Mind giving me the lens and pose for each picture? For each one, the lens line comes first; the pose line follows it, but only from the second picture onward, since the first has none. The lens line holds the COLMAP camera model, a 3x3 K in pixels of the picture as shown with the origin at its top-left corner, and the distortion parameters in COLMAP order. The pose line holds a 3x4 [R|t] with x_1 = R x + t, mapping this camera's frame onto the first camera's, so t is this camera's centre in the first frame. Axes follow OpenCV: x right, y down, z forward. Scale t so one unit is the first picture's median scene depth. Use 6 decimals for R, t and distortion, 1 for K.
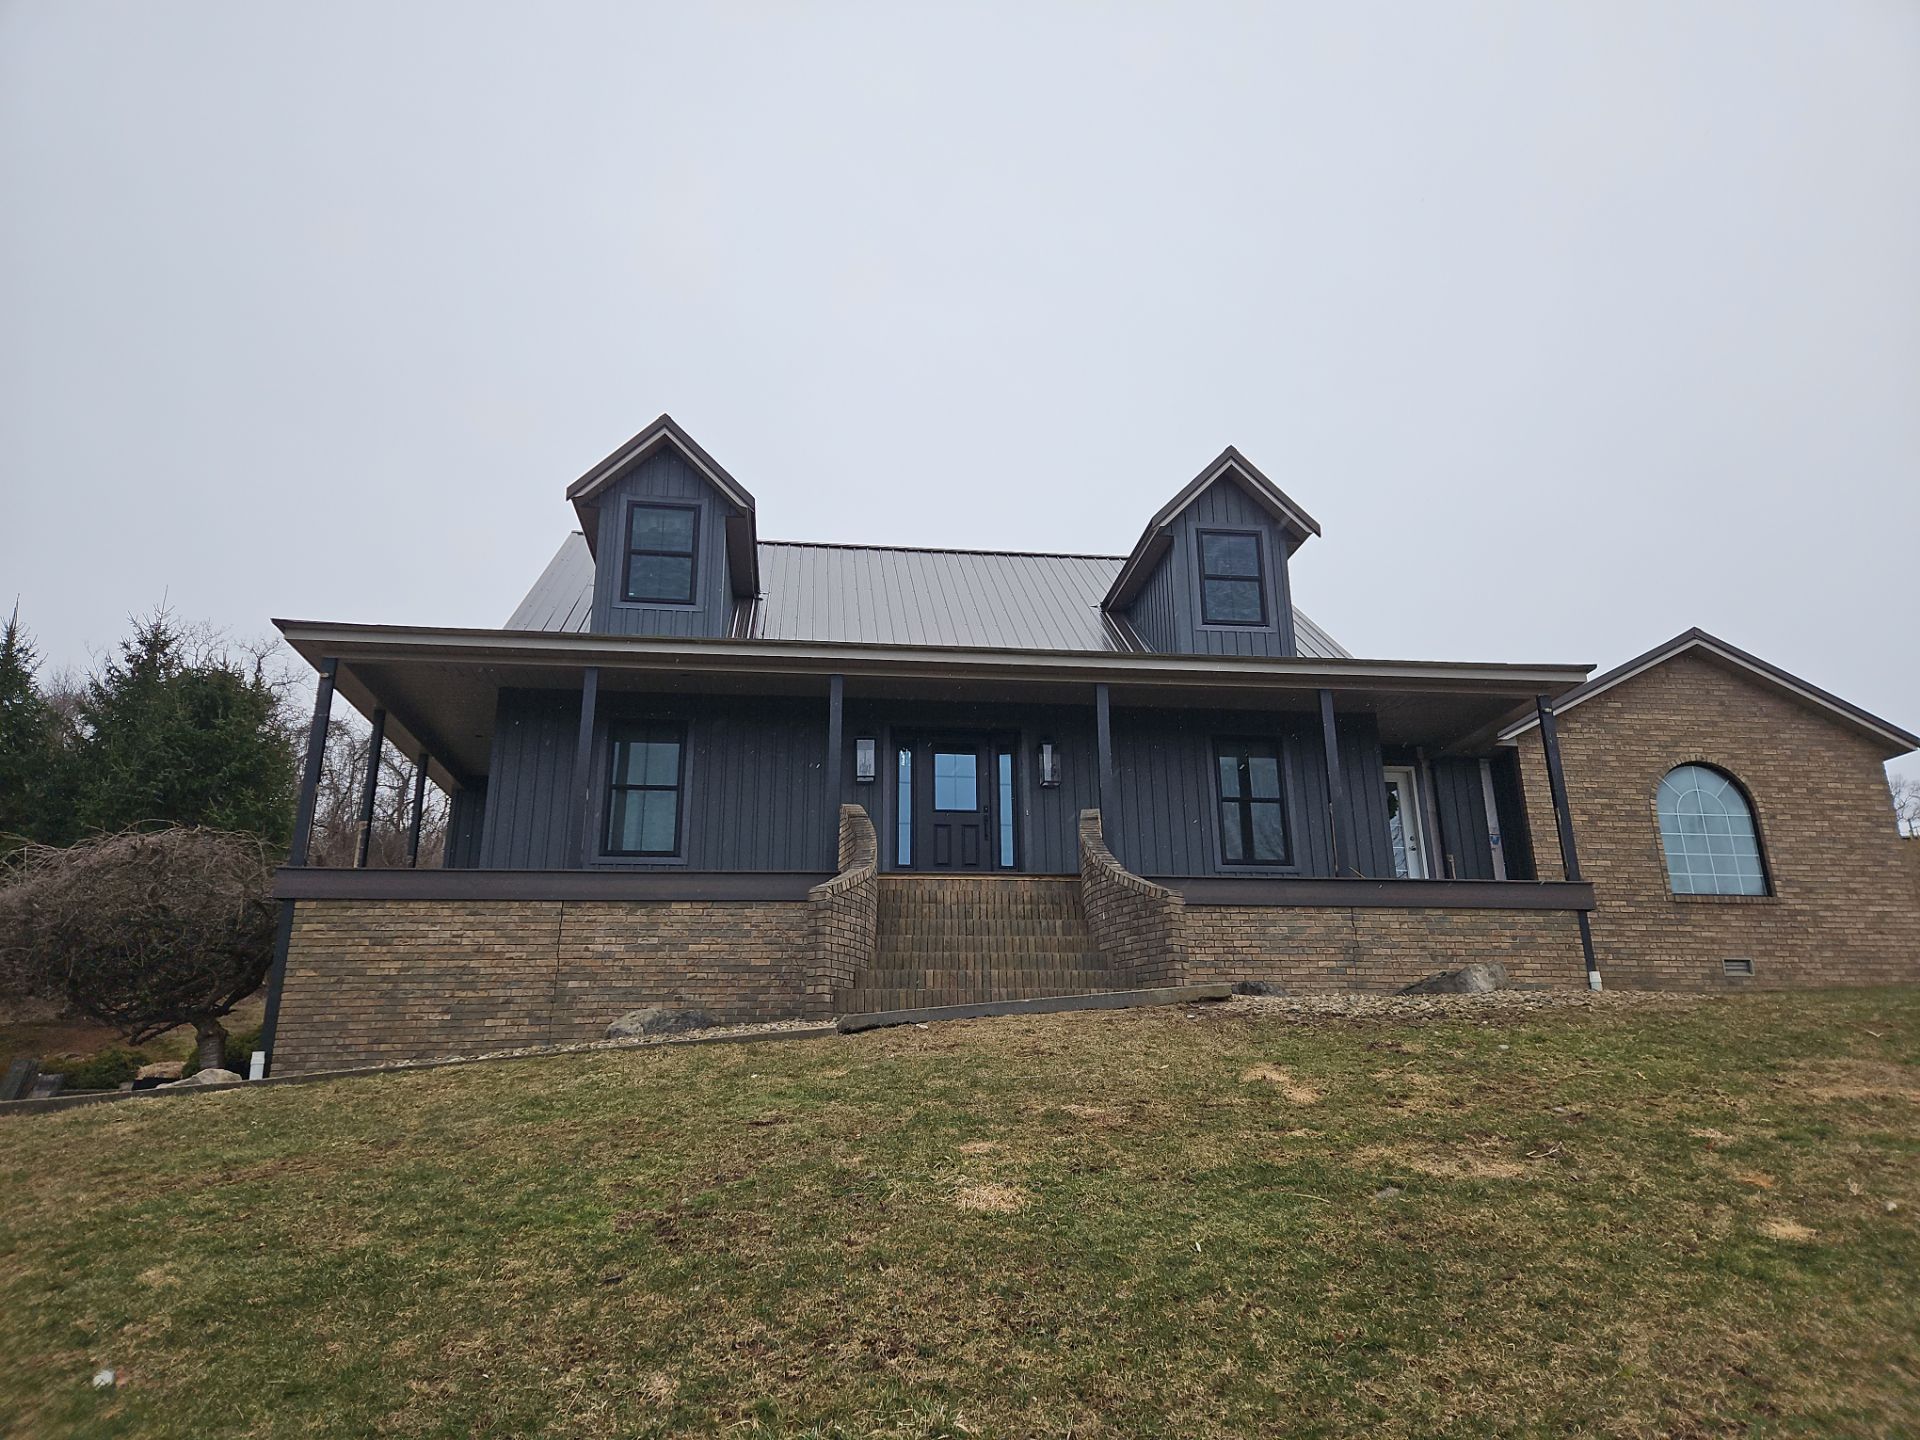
lens RADIAL K [[1202.2, 0, 960.0], [0, 1202.2, 720.0], [0, 0, 1]] dist [0.080400, -0.048331]
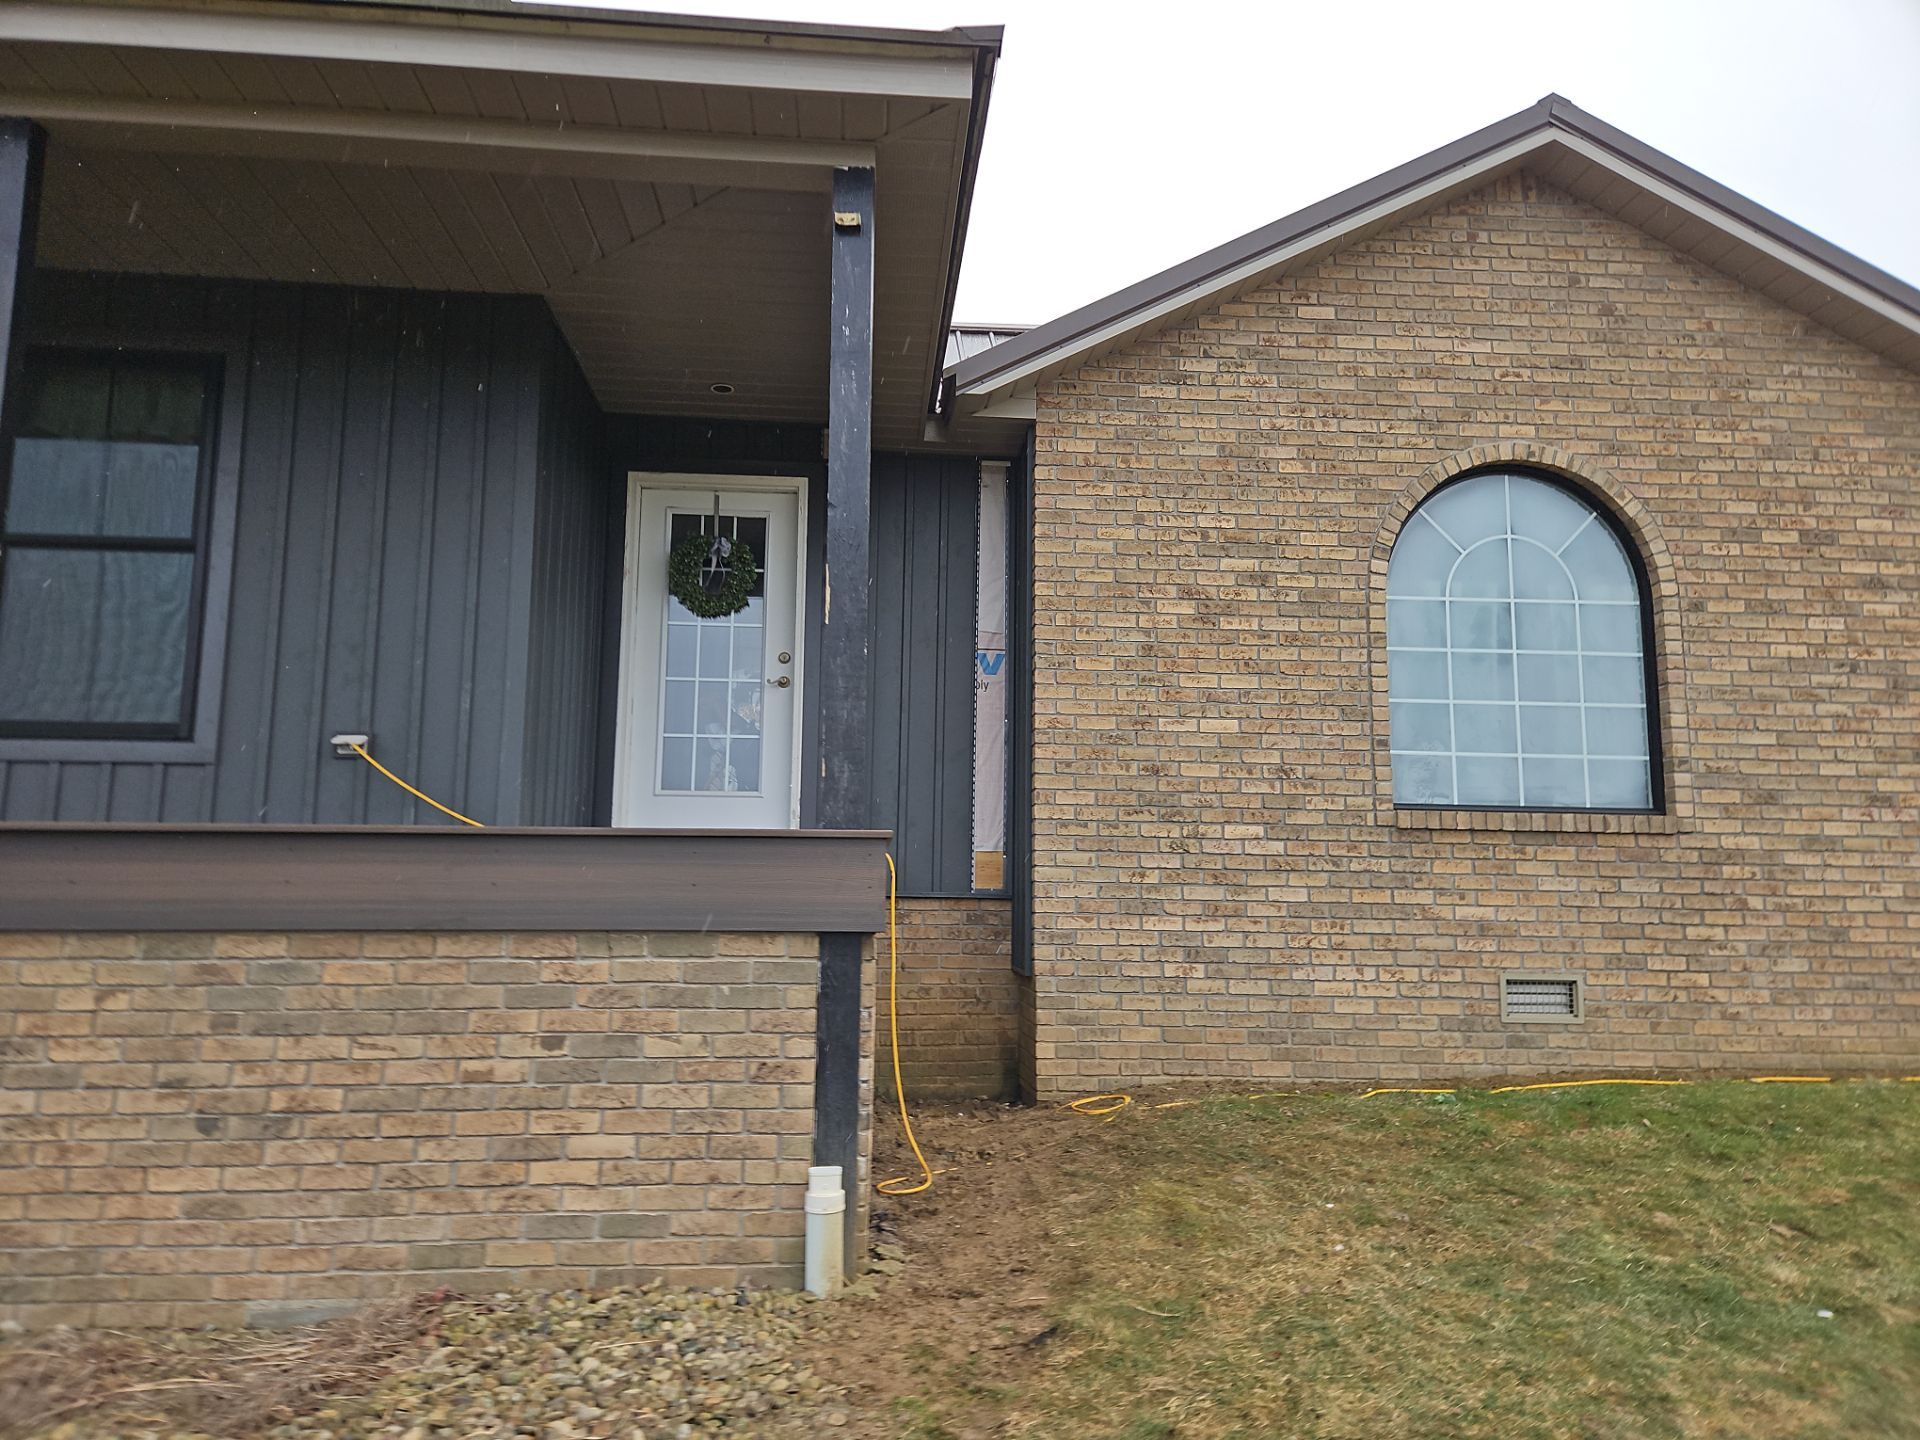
lens RADIAL K [[1202.2, 0, 960.0], [0, 1202.2, 720.0], [0, 0, 1]] dist [0.080400, -0.048331]
pose [[0.998941, 0.013328, -0.044042, 0.520836], [-0.005910, 0.986367, 0.164452, 0.060358], [0.045633, -0.164018, 0.985401, 0.706393]]
